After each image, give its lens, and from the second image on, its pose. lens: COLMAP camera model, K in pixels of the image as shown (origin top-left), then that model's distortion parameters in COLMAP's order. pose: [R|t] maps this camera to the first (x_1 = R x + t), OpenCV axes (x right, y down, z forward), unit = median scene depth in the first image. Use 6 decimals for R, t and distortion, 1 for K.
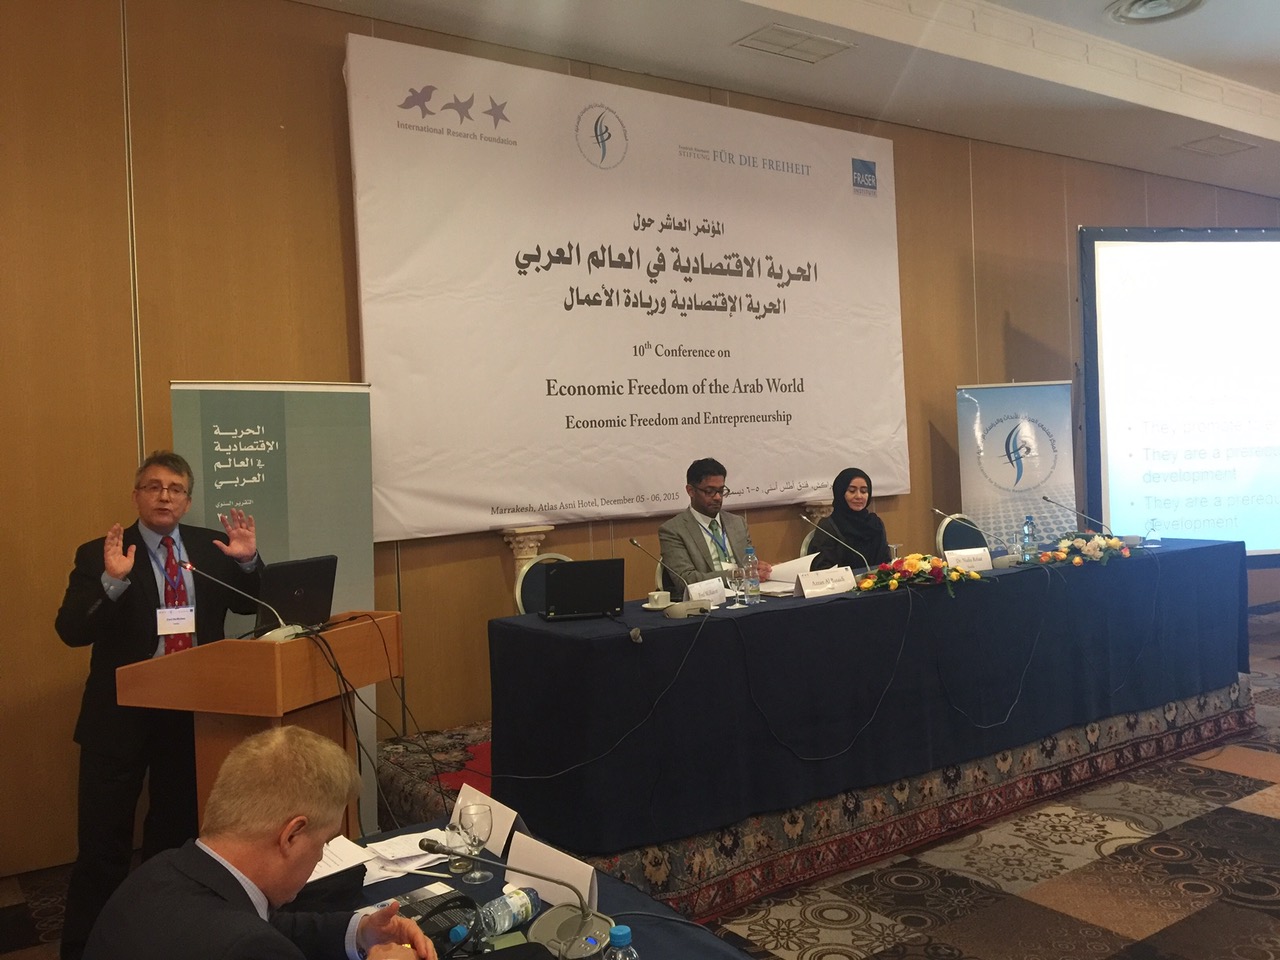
lens RADIAL K [[1083.6, 0, 640.0], [0, 1083.6, 480.0], [0, 0, 1]] dist [0.082004, -0.119939]
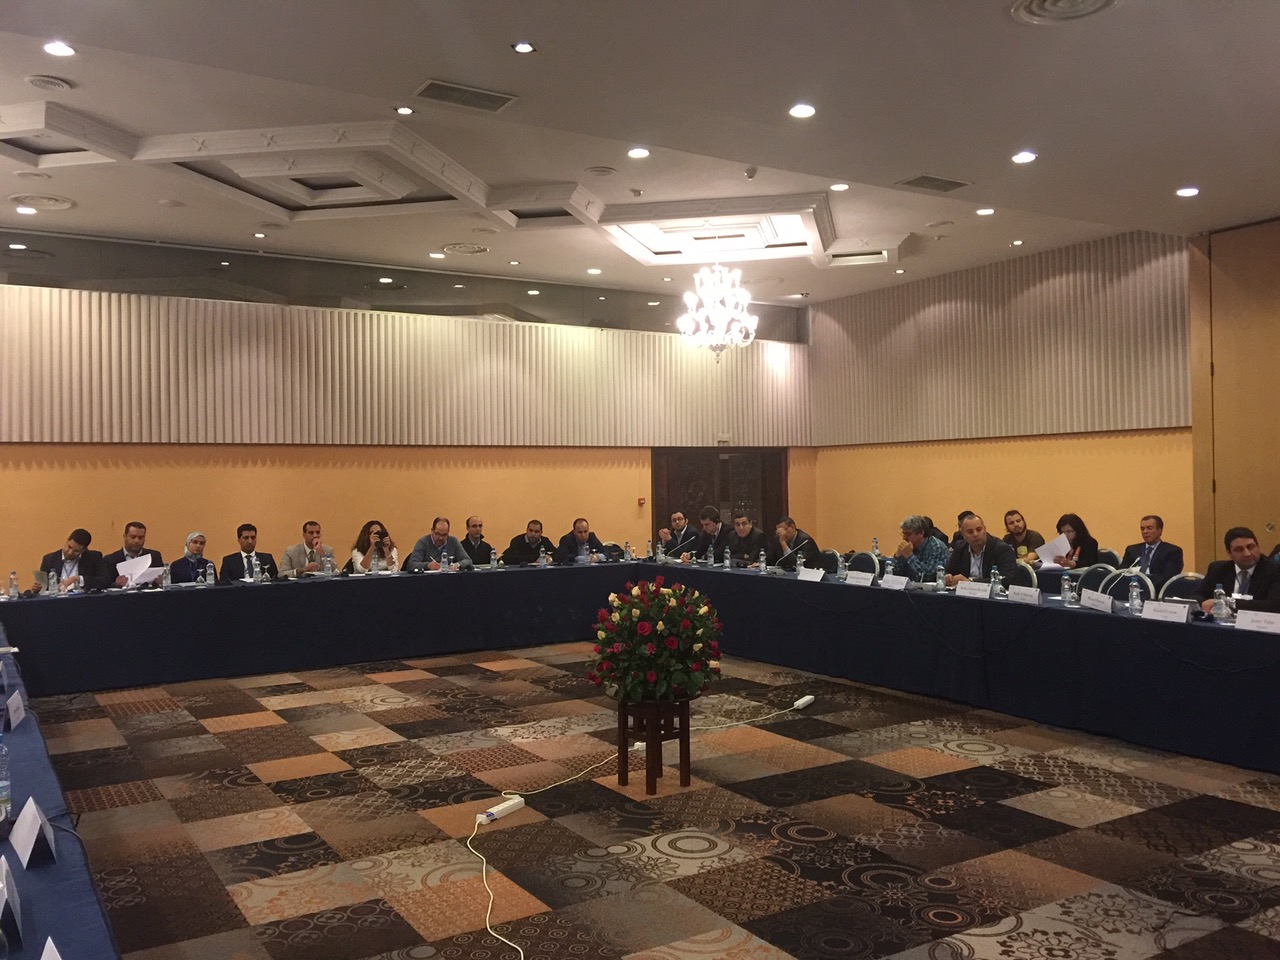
lens RADIAL K [[1083.6, 0, 640.0], [0, 1083.6, 480.0], [0, 0, 1]] dist [0.082004, -0.119939]
pose [[-0.997299, 0.056090, 0.047417, 0.471142], [0.057221, 0.998100, 0.022840, -0.045507], [-0.046046, 0.025491, -0.998614, 1.350865]]
